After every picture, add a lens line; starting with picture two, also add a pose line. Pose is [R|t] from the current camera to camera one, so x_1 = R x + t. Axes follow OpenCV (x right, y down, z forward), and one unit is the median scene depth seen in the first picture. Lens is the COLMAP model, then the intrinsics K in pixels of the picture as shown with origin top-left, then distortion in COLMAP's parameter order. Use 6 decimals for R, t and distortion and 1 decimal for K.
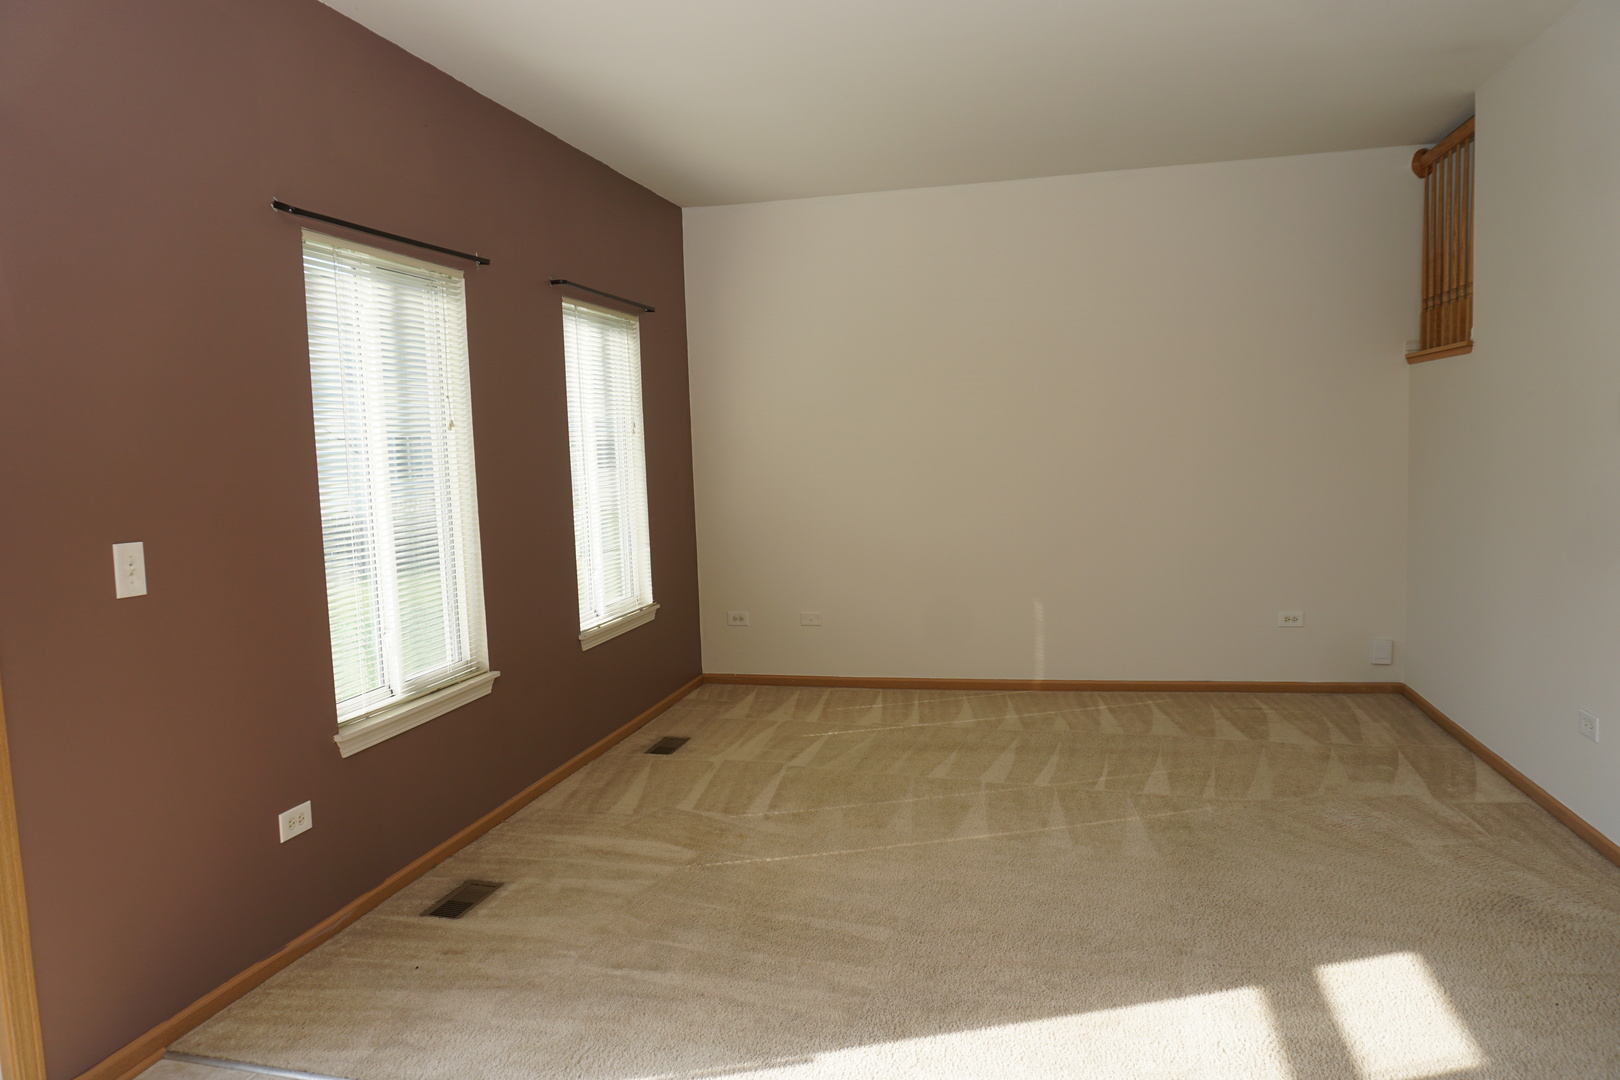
lens RADIAL K [[1082.9, 0, 814.7], [0, 1082.9, 541.9], [0, 0, 1]] dist [-0.051235, 0.028963]
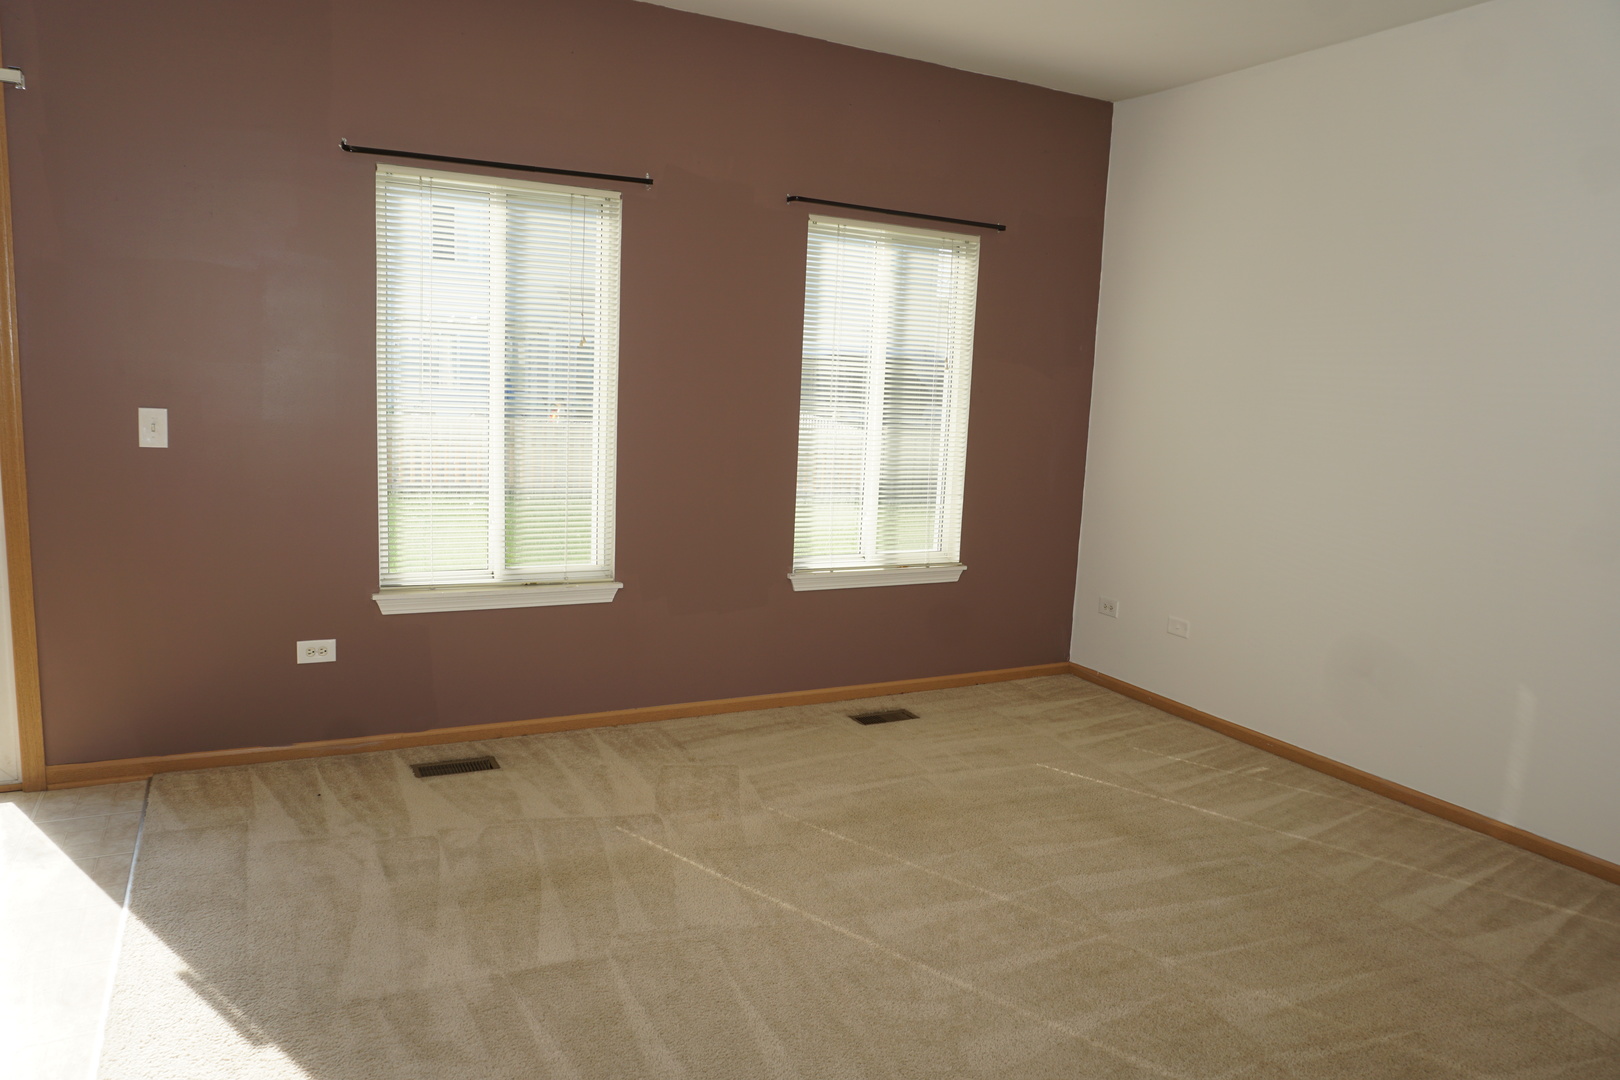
lens RADIAL K [[1085.0, 0, 810.0], [0, 1085.0, 540.0], [0, 0, 1]] dist [-0.024217, 0.001962]
pose [[0.653864, 0.175925, -0.735875, 0.560990], [-0.137111, 0.984041, 0.113423, -0.061662], [0.744085, 0.026734, 0.667550, 0.416084]]
